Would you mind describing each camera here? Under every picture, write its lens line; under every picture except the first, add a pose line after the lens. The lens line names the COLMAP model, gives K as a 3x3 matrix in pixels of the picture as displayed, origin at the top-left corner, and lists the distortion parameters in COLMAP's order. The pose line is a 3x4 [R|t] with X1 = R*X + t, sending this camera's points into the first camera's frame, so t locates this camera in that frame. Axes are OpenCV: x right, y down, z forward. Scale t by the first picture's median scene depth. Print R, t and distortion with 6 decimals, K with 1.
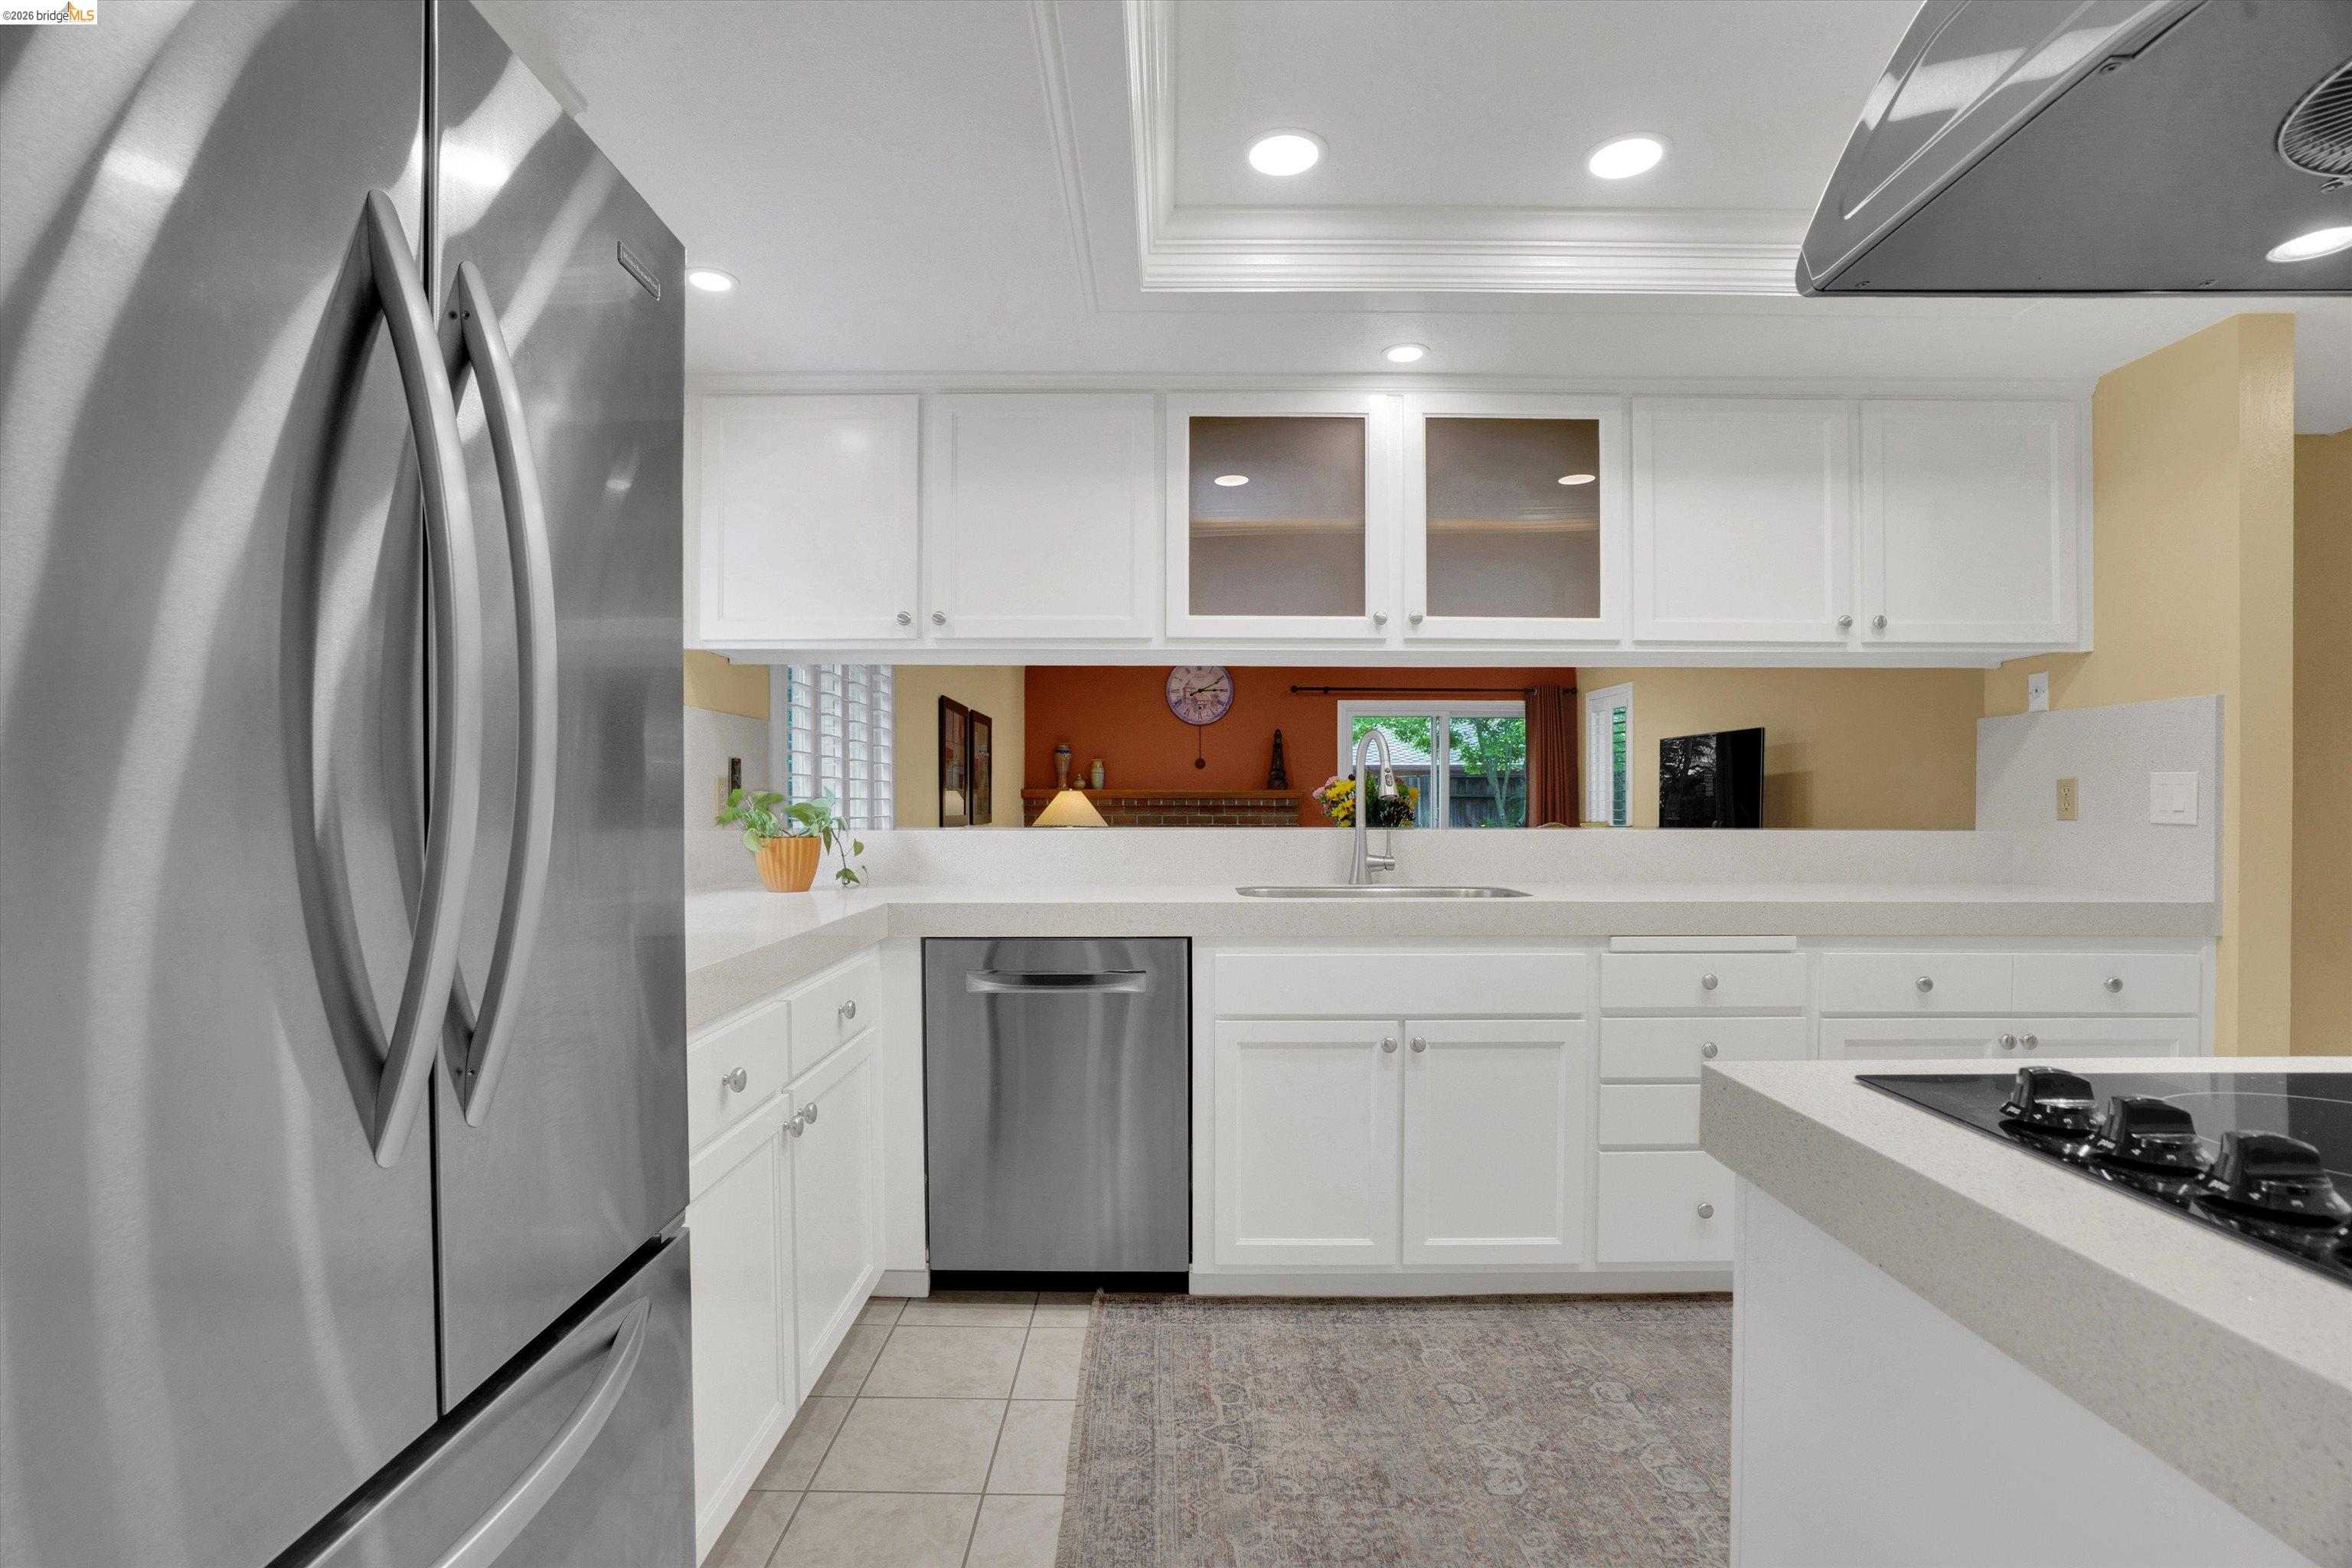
lens RADIAL K [[1114.7, 0, 1153.1], [0, 1114.7, 799.5], [0, 0, 1]] dist [-0.055716, 0.016501]
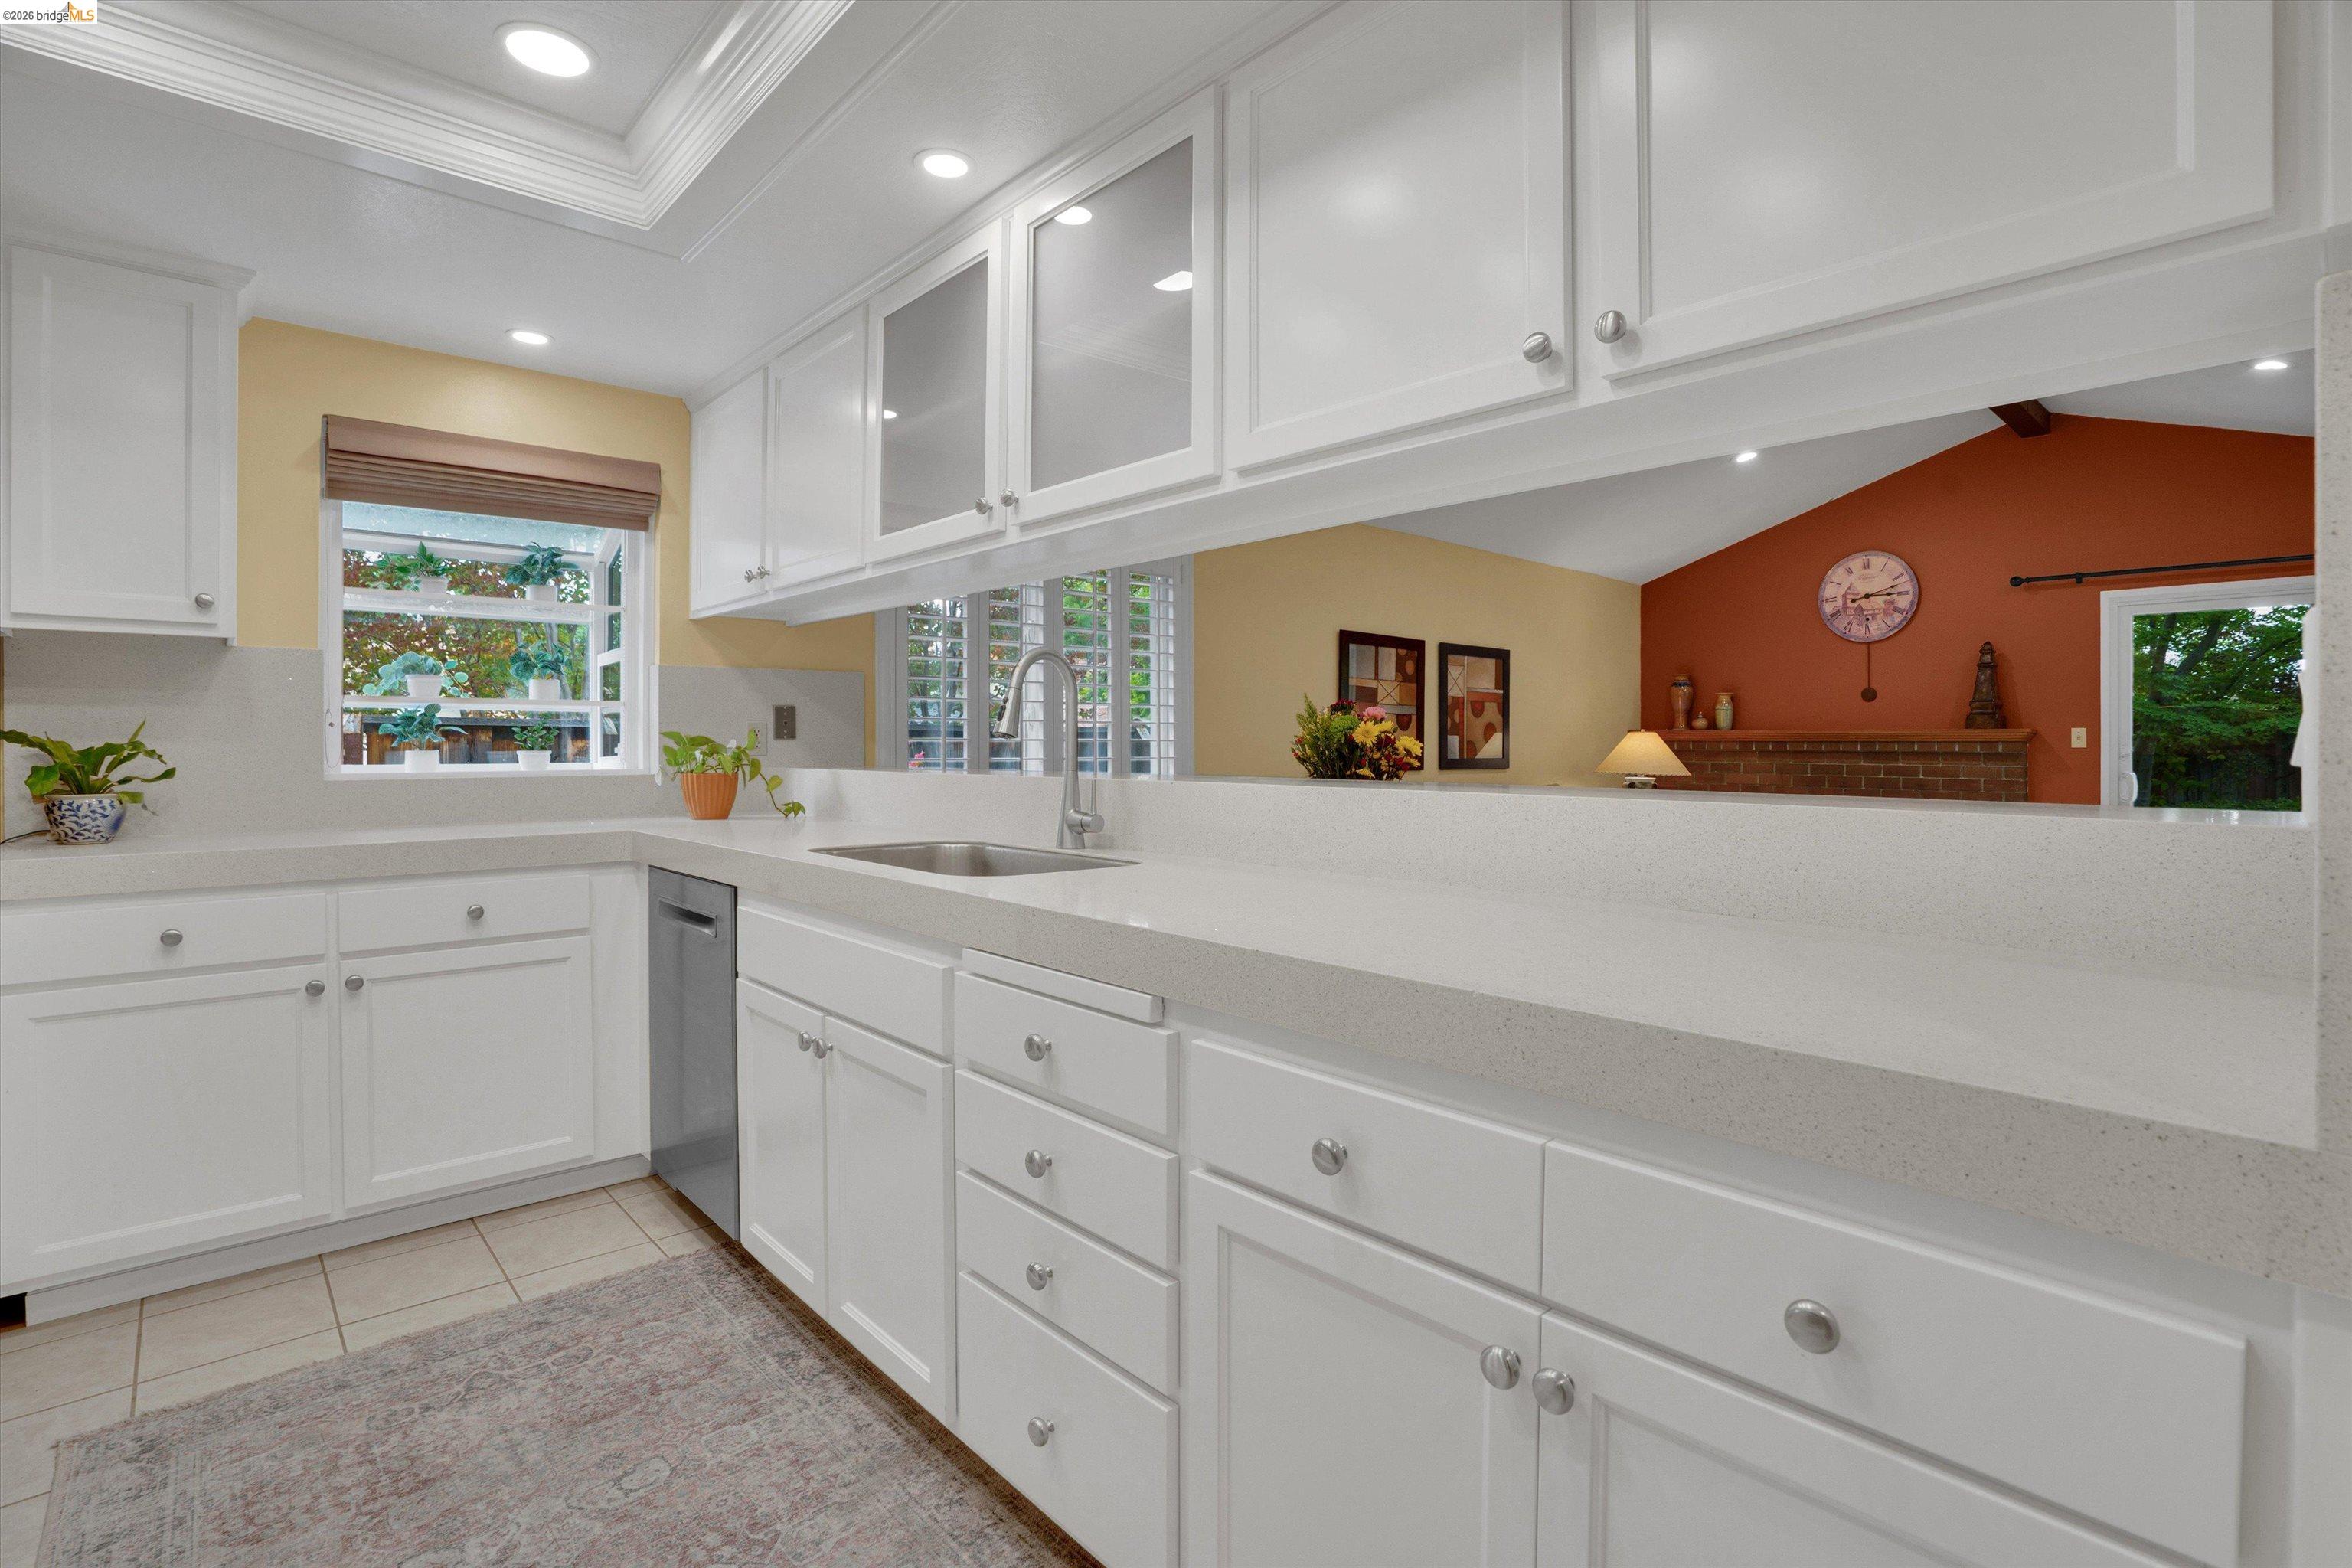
lens RADIAL K [[1114.7, 0, 1190.4], [0, 1114.7, 743.9], [0, 0, 1]] dist [-0.055716, 0.016501]
pose [[0.686532, 0.000875, -0.727099, 0.859092], [-0.001264, 0.999999, 0.000010, 0.004487], [0.727098, 0.000912, 0.686533, 0.568724]]
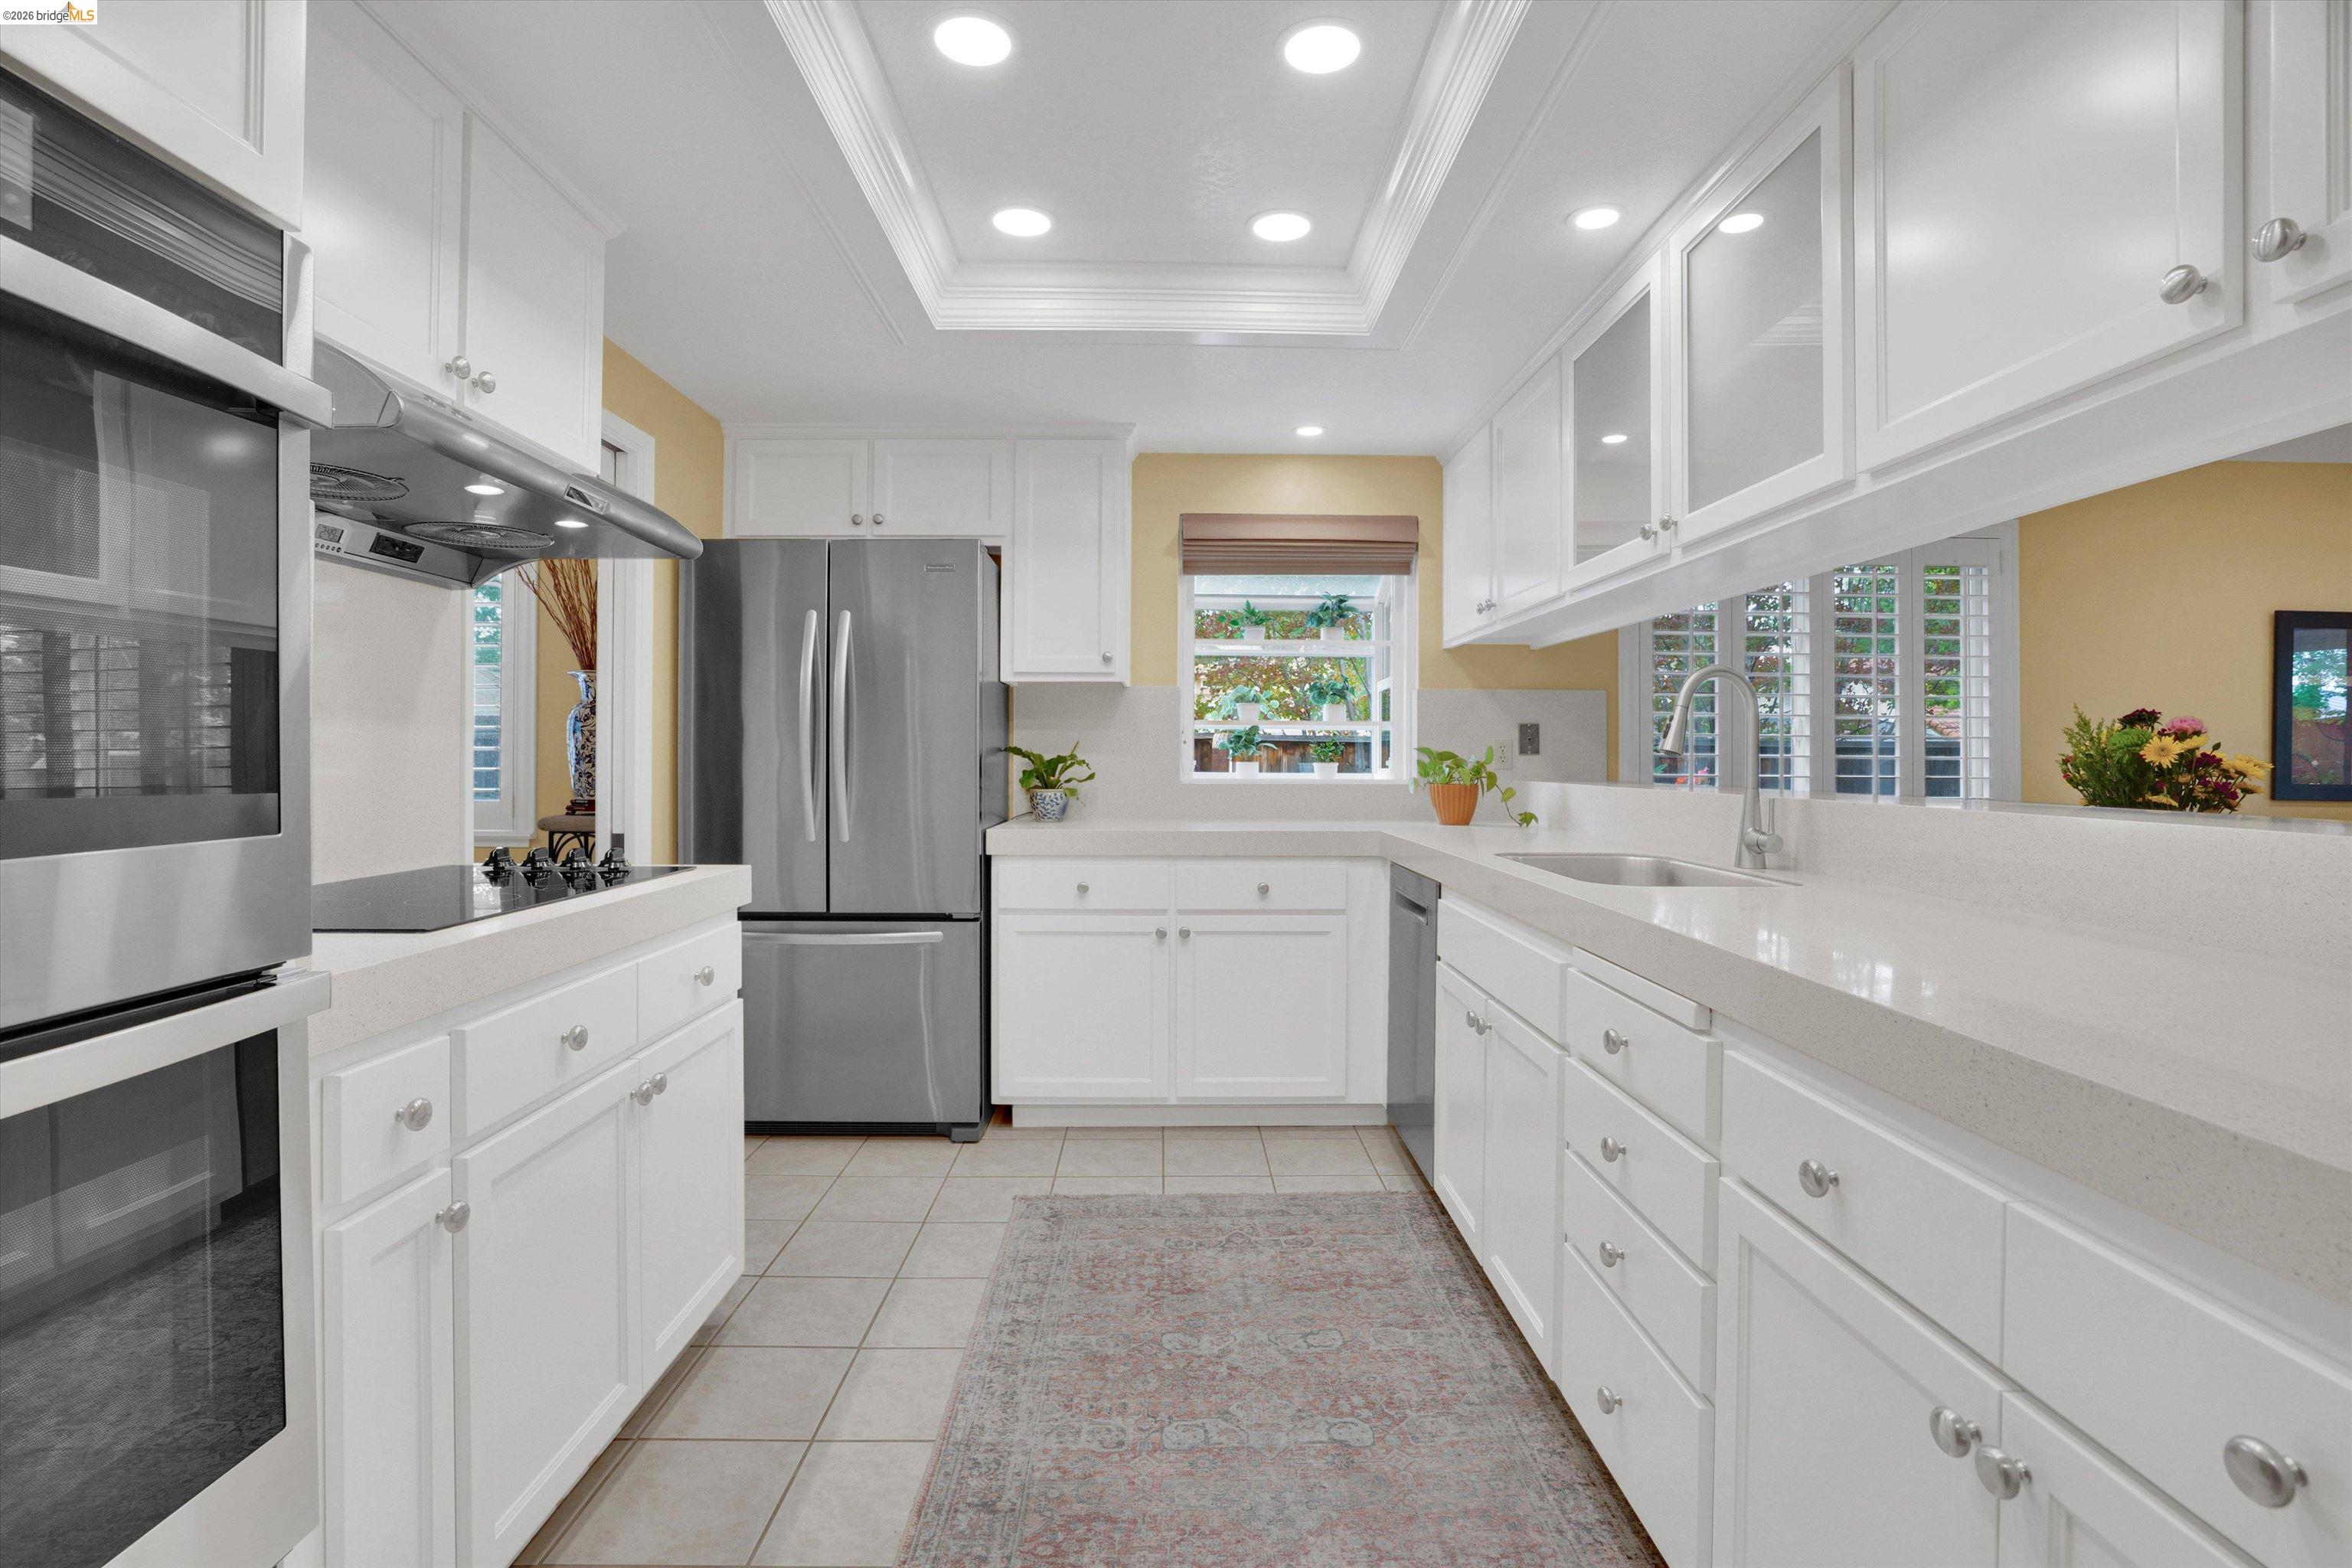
lens RADIAL K [[1114.7, 0, 1177.9], [0, 1114.7, 750.8], [0, 0, 1]] dist [-0.055716, 0.016501]
pose [[0.024447, -0.003509, -0.999695, 0.982679], [-0.007636, 0.999964, -0.003697, 0.003055], [0.999672, 0.007724, 0.024420, 0.636565]]
